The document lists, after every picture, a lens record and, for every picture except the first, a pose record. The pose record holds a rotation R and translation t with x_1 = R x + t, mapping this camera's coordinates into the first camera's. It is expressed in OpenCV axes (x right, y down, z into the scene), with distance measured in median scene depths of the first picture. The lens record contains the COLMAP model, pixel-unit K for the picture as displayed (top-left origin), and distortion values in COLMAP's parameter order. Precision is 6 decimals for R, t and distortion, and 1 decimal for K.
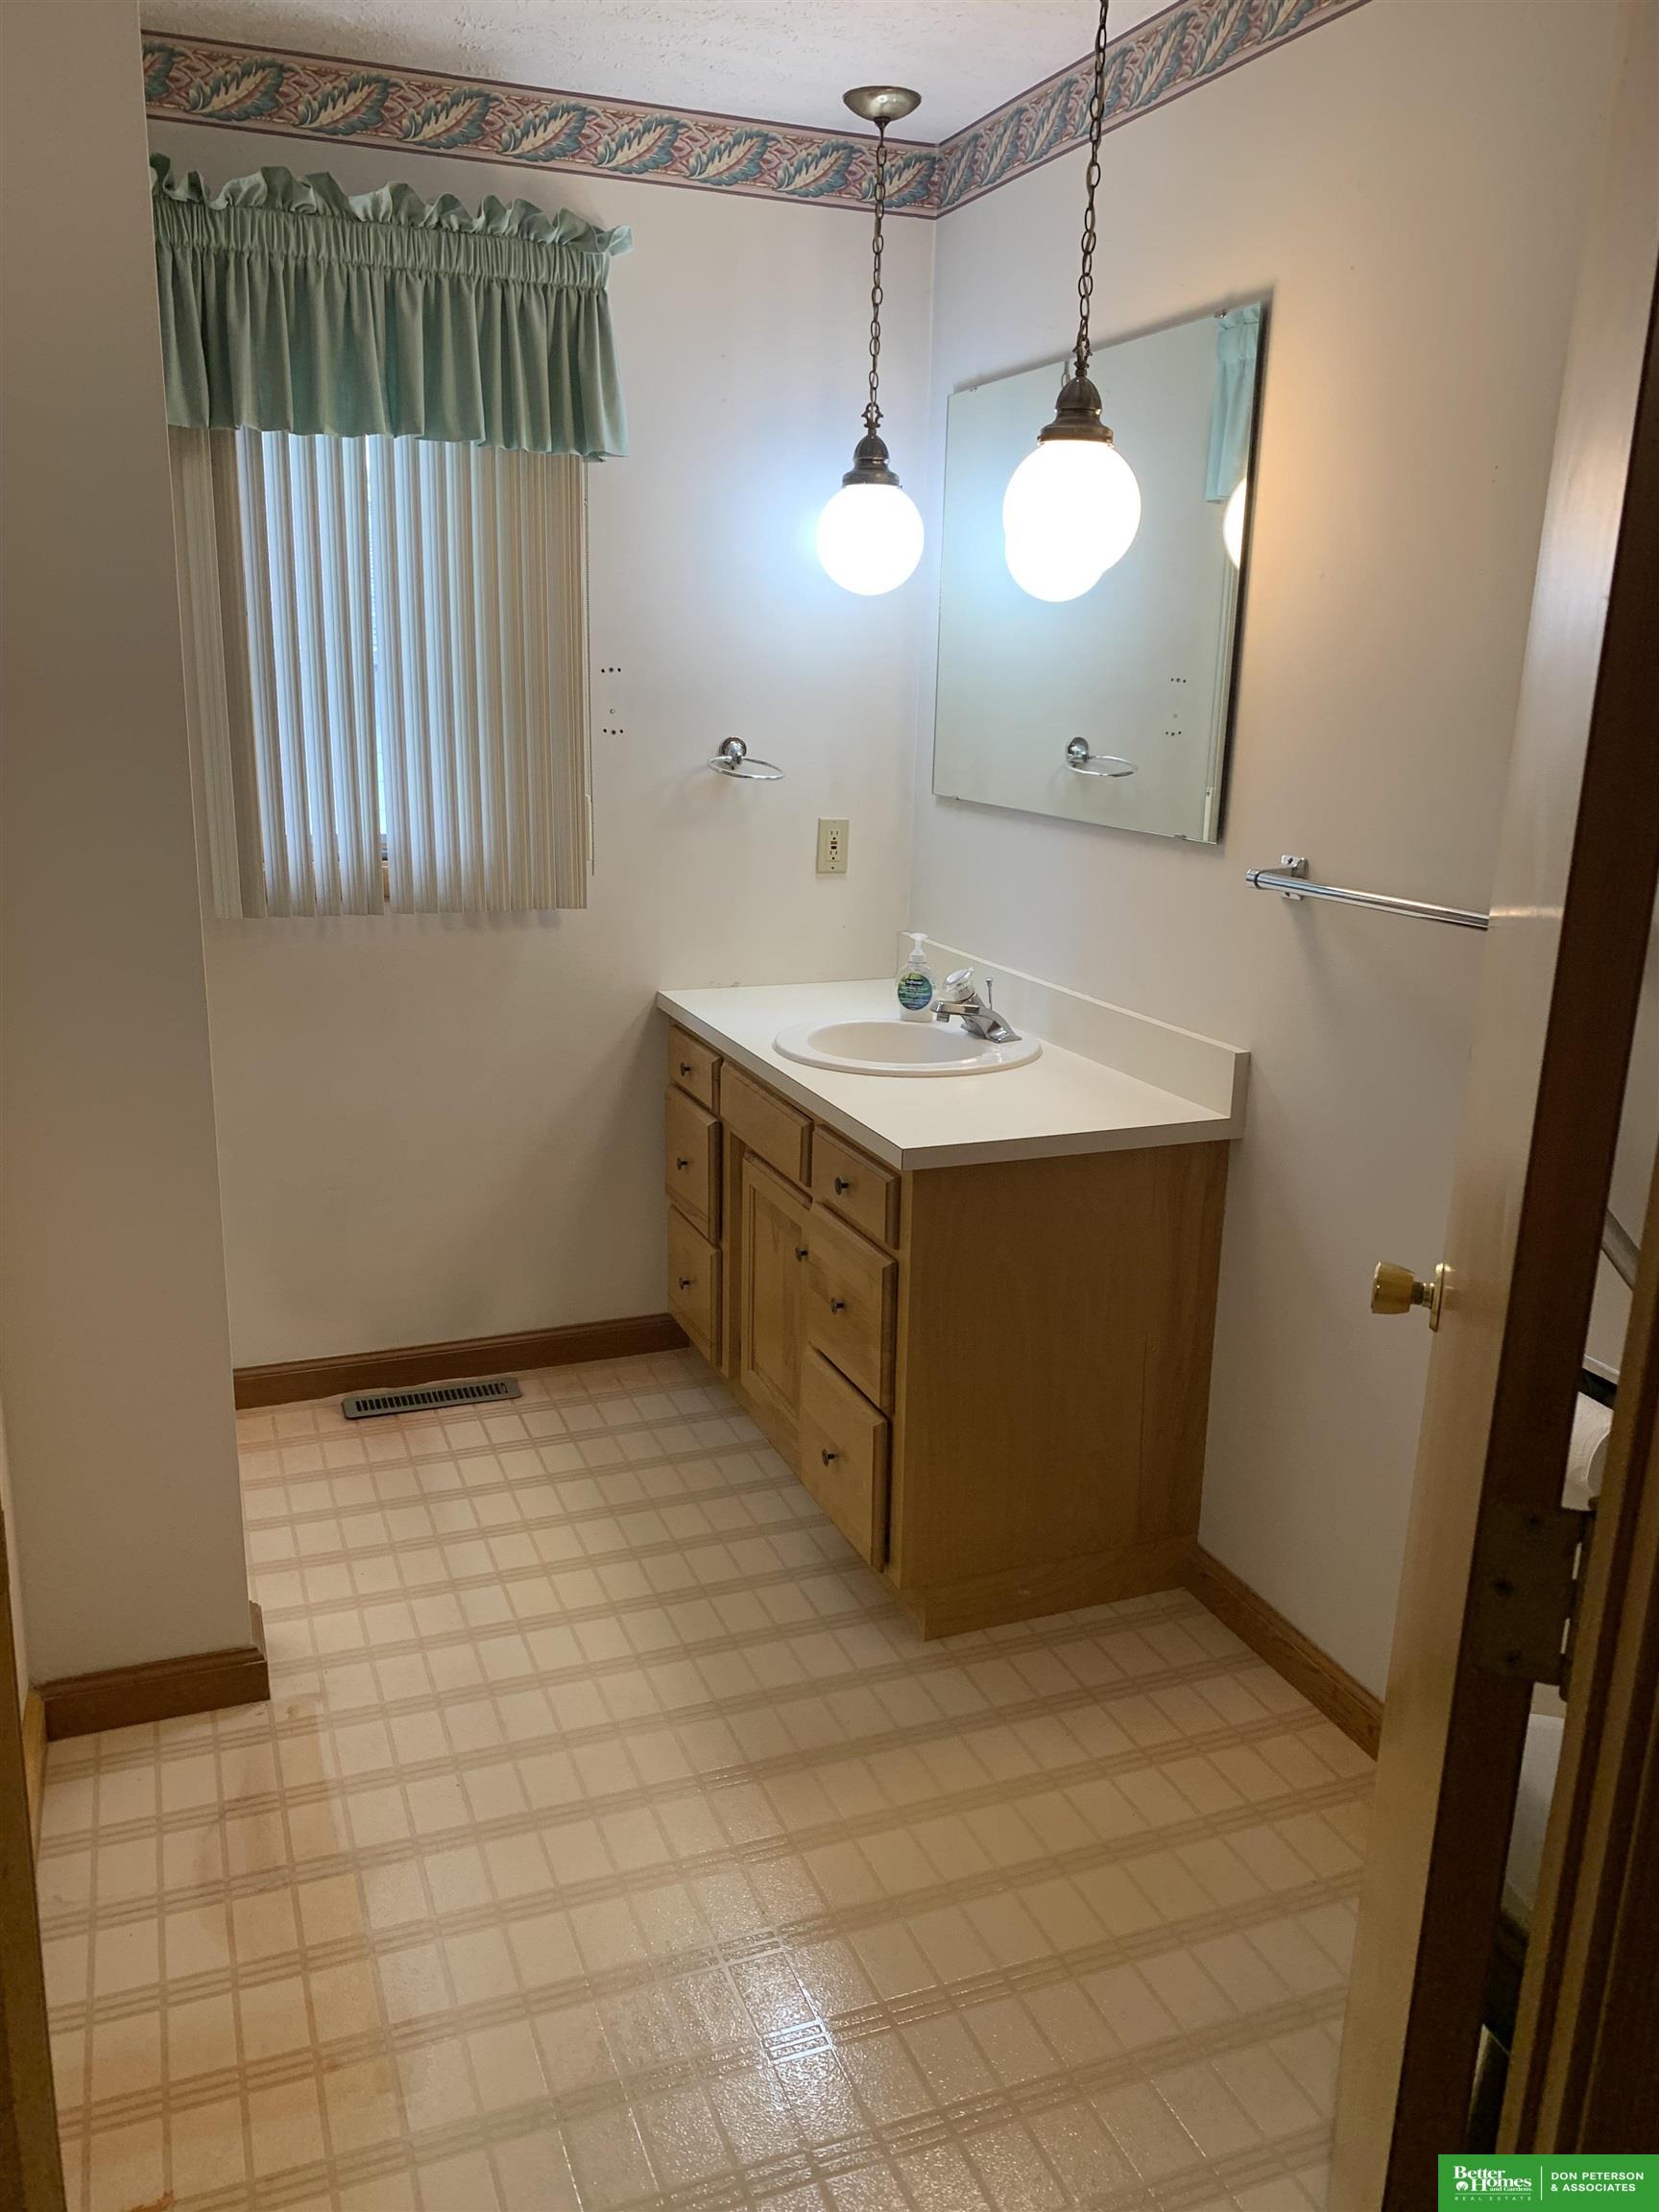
lens RADIAL K [[1671.3, 0, 828.5], [0, 1671.3, 1115.1], [0, 0, 1]] dist [-0.006347, -0.003800]
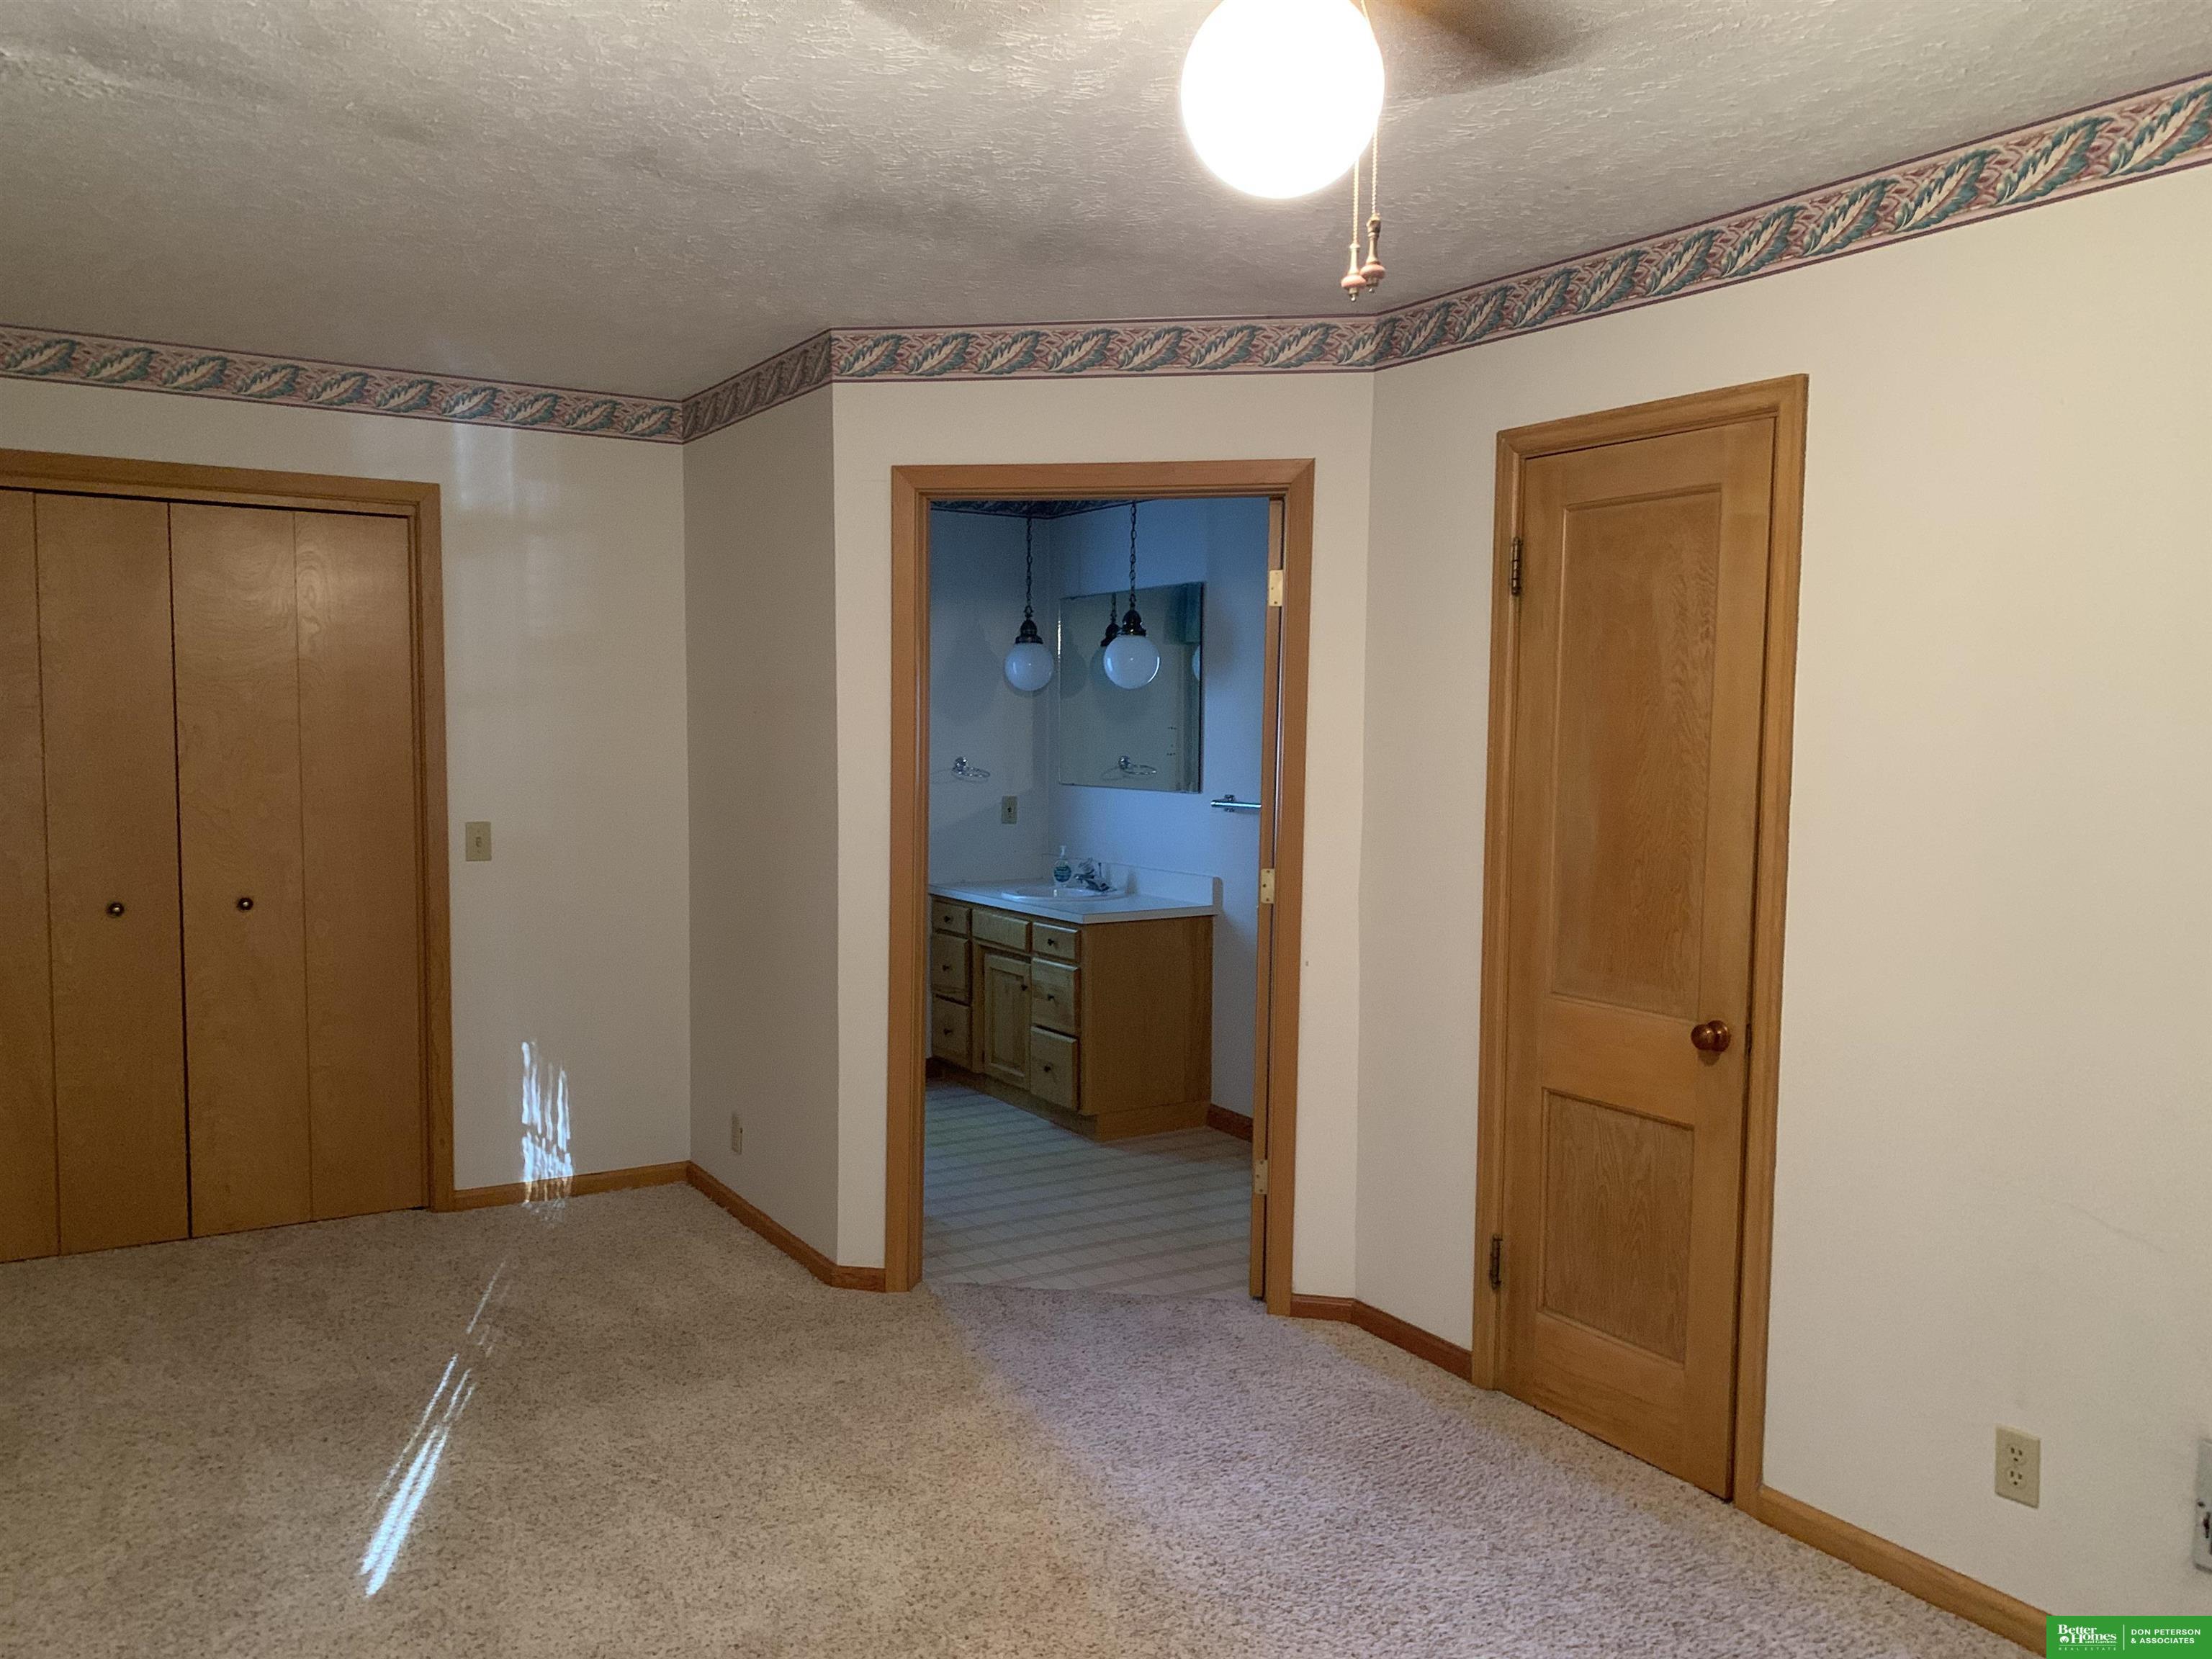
lens RADIAL K [[1671.3, 0, 1108.0], [0, 1671.3, 823.1], [0, 0, 1]] dist [-0.006347, -0.003800]
pose [[0.983690, -0.023113, 0.178379, -0.289876], [0.057595, 0.979969, -0.190639, 0.291636], [-0.170399, 0.197803, 0.965318, -1.147148]]
